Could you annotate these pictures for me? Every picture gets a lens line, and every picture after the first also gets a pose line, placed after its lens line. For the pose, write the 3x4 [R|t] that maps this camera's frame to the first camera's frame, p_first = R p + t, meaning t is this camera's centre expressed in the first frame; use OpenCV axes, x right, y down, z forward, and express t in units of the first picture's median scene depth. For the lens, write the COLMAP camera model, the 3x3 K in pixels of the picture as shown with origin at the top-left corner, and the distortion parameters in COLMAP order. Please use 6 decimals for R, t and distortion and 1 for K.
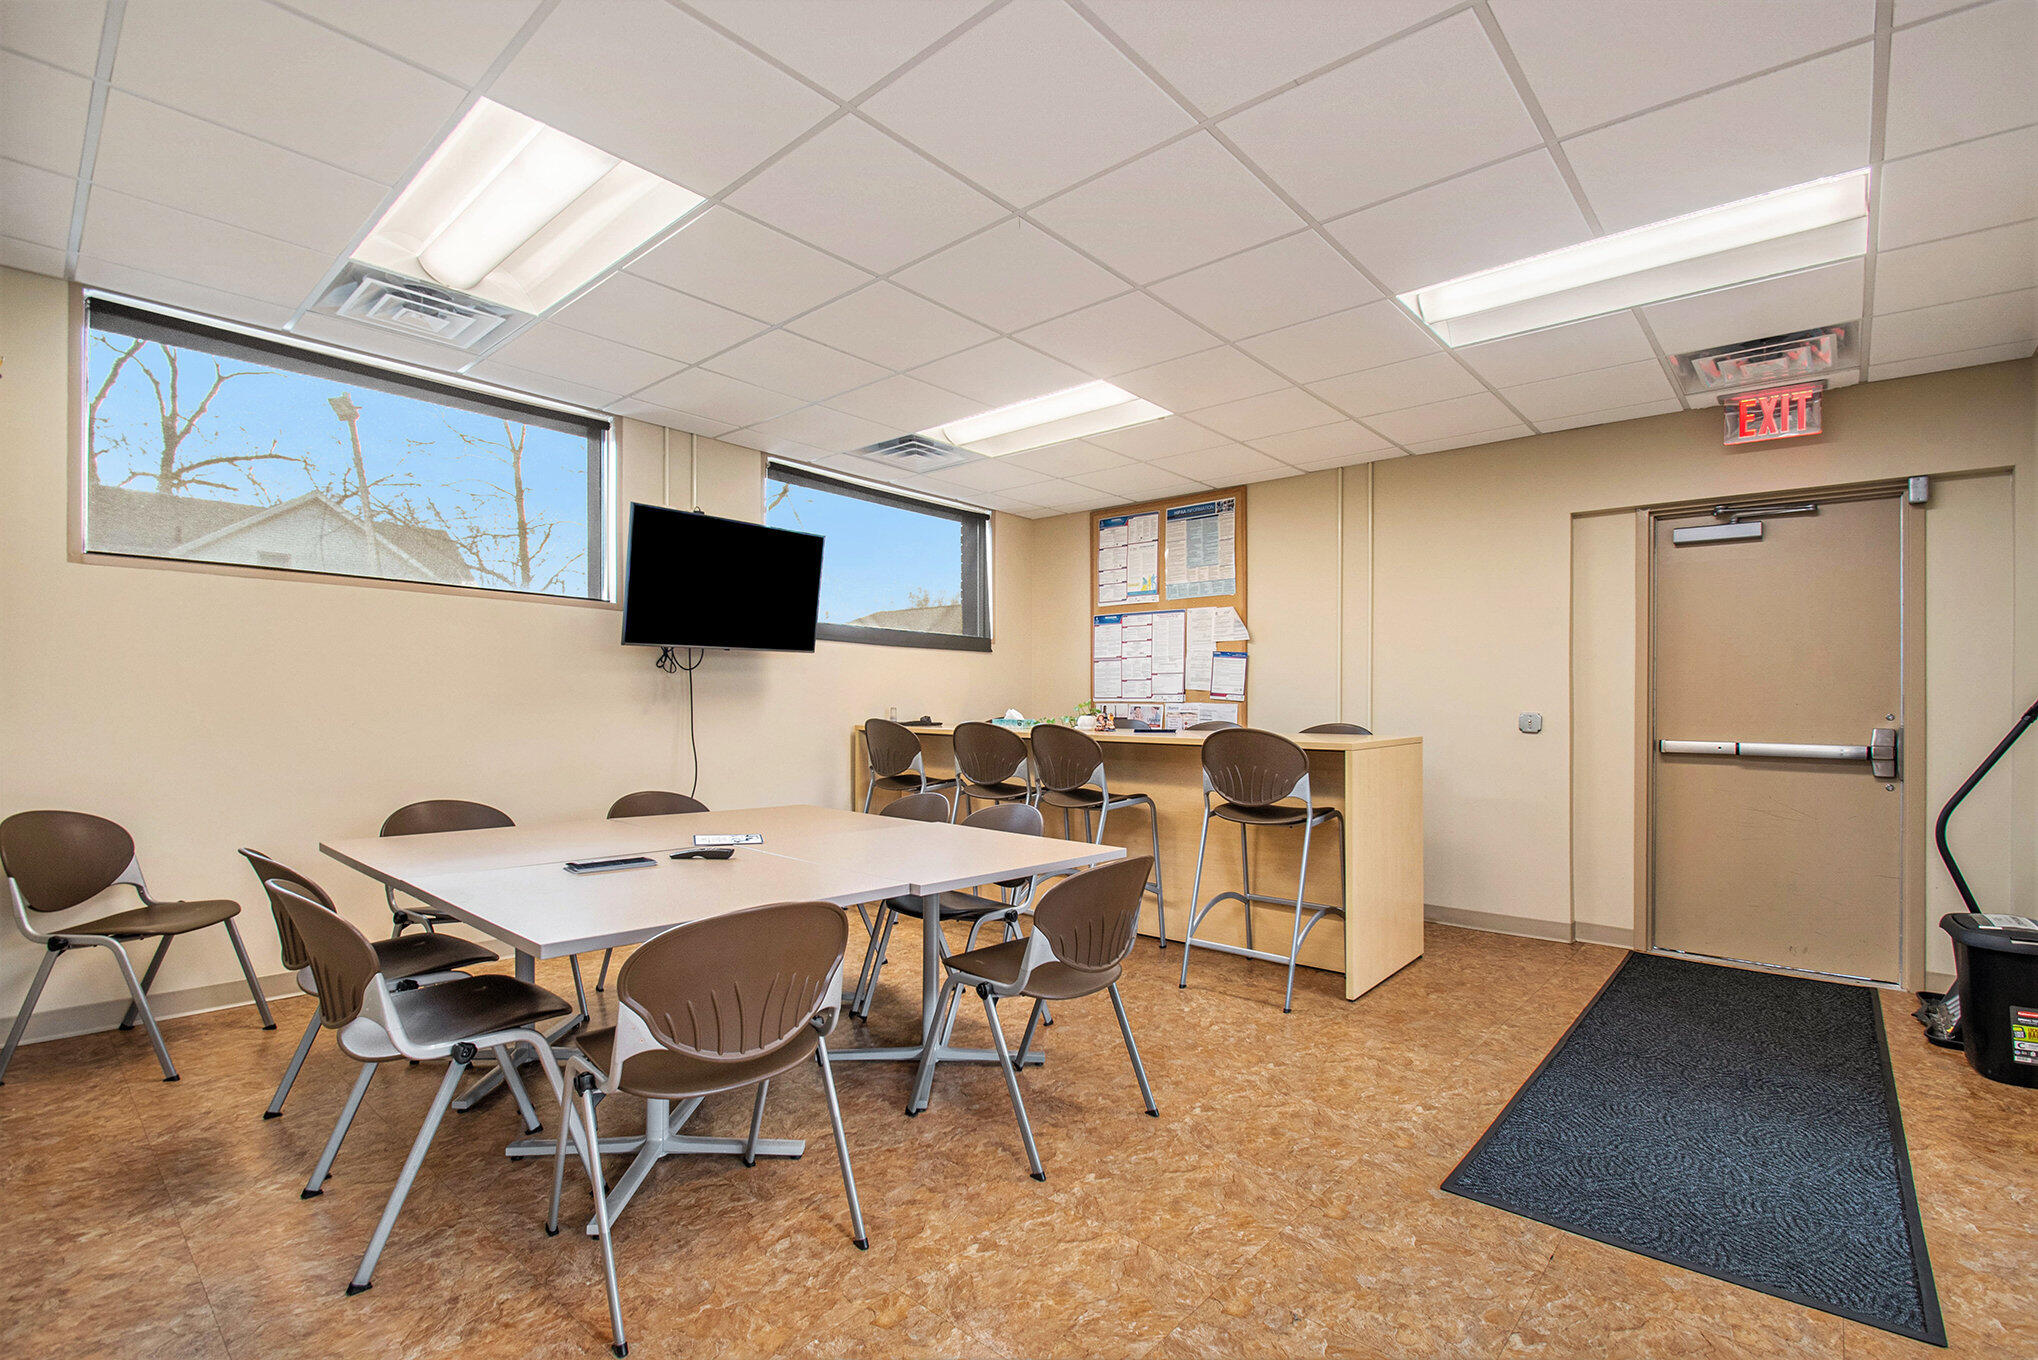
lens RADIAL K [[922.6, 0, 1003.7], [0, 922.6, 718.1], [0, 0, 1]] dist [0.023929, -0.022188]
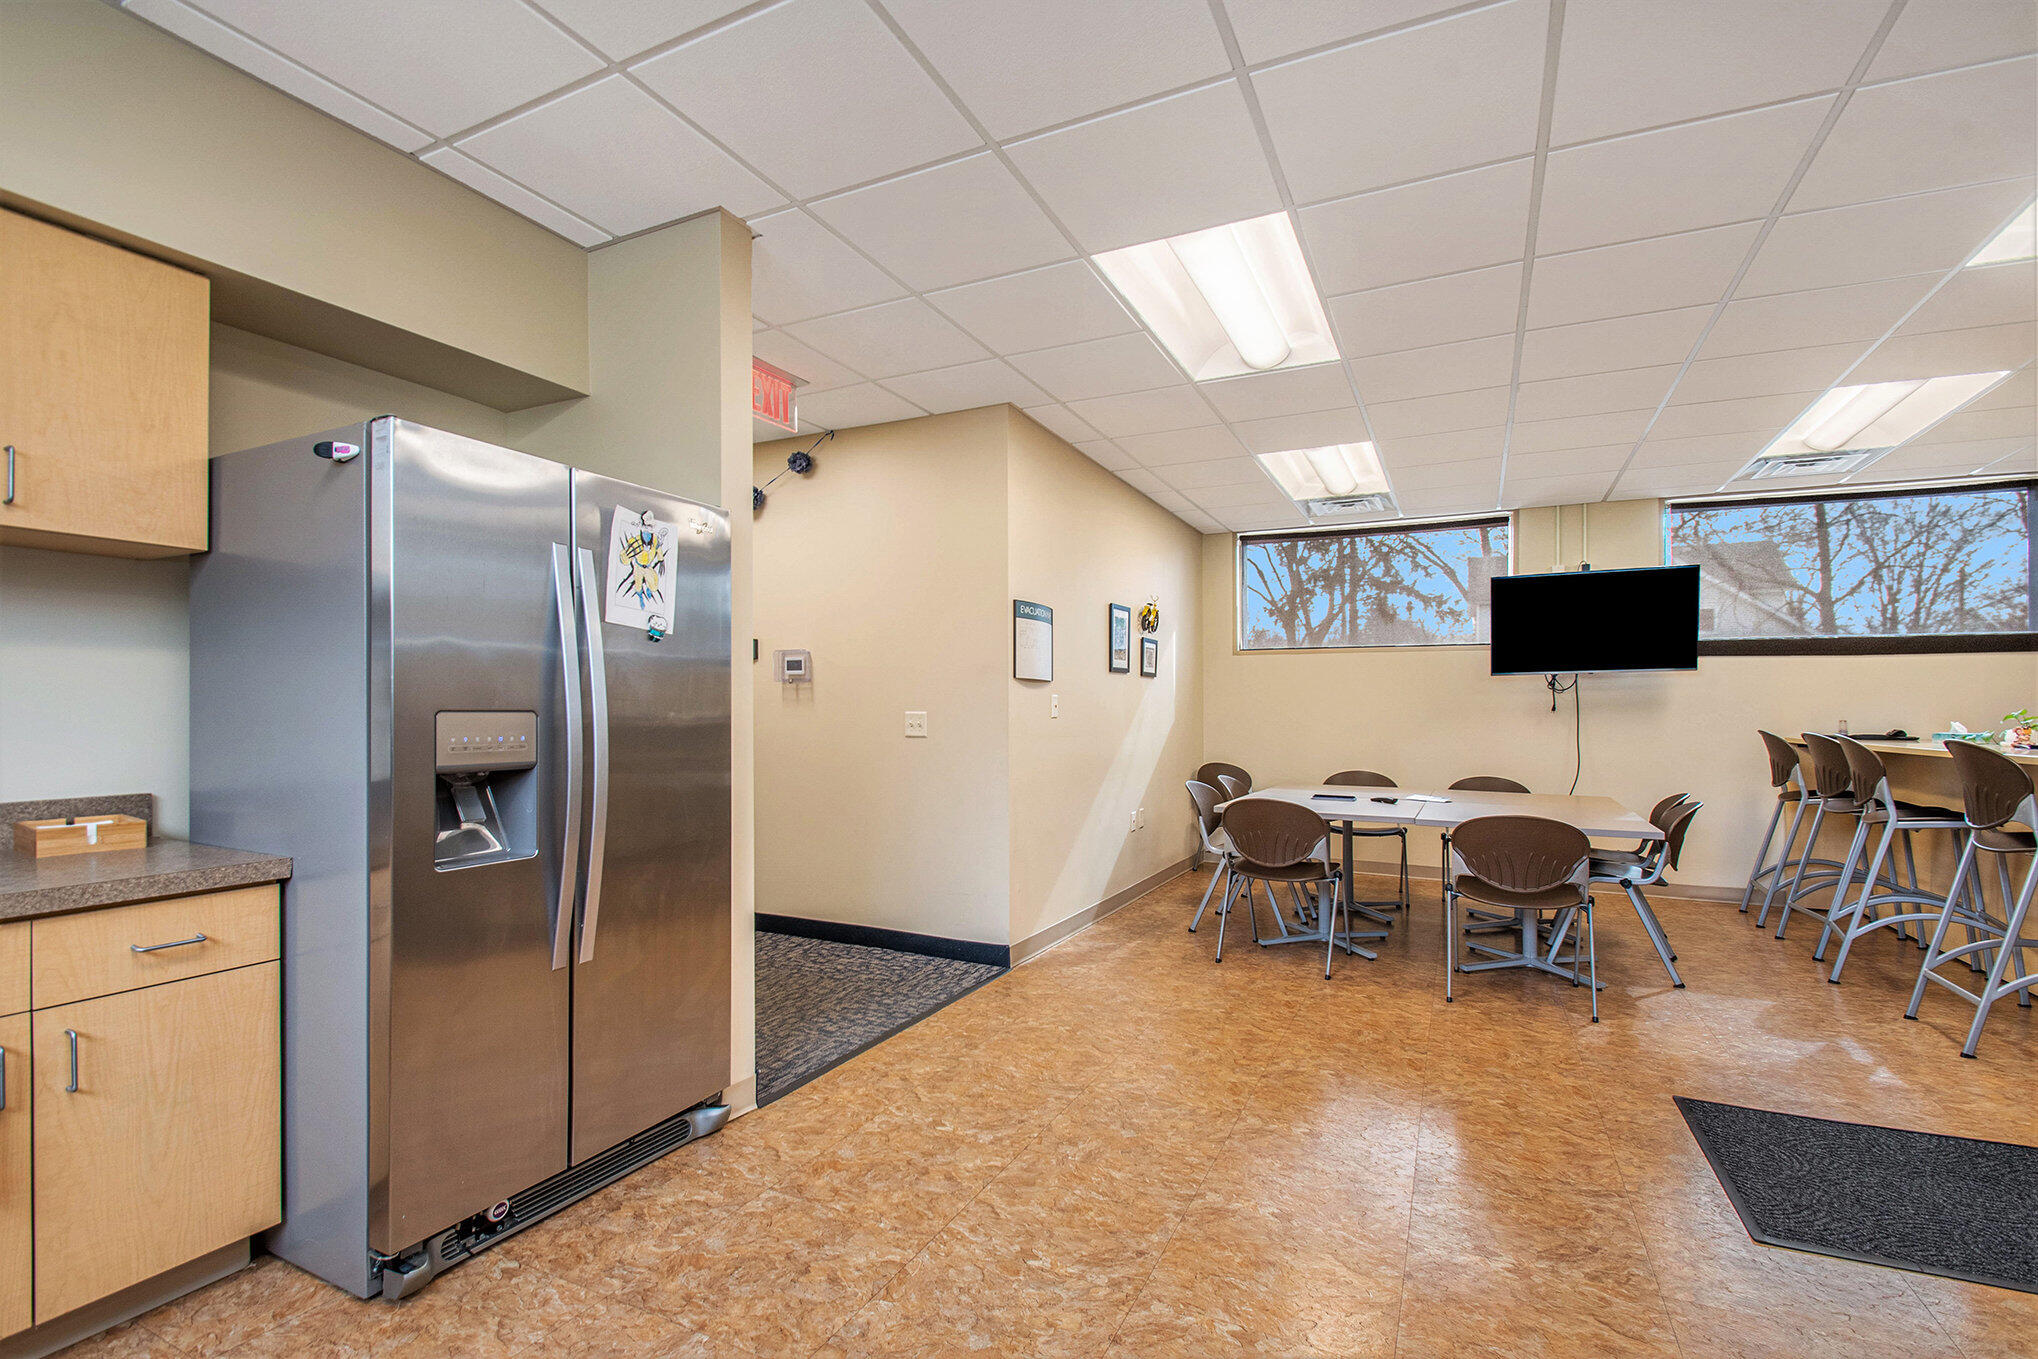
lens RADIAL K [[922.6, 0, 1003.7], [0, 922.6, 717.6], [0, 0, 1]] dist [0.023929, -0.022188]
pose [[0.266828, -0.004203, -0.963735, 0.722524], [-0.015025, 0.999851, -0.008520, 0.009385], [0.963627, 0.016753, 0.266725, -0.107585]]
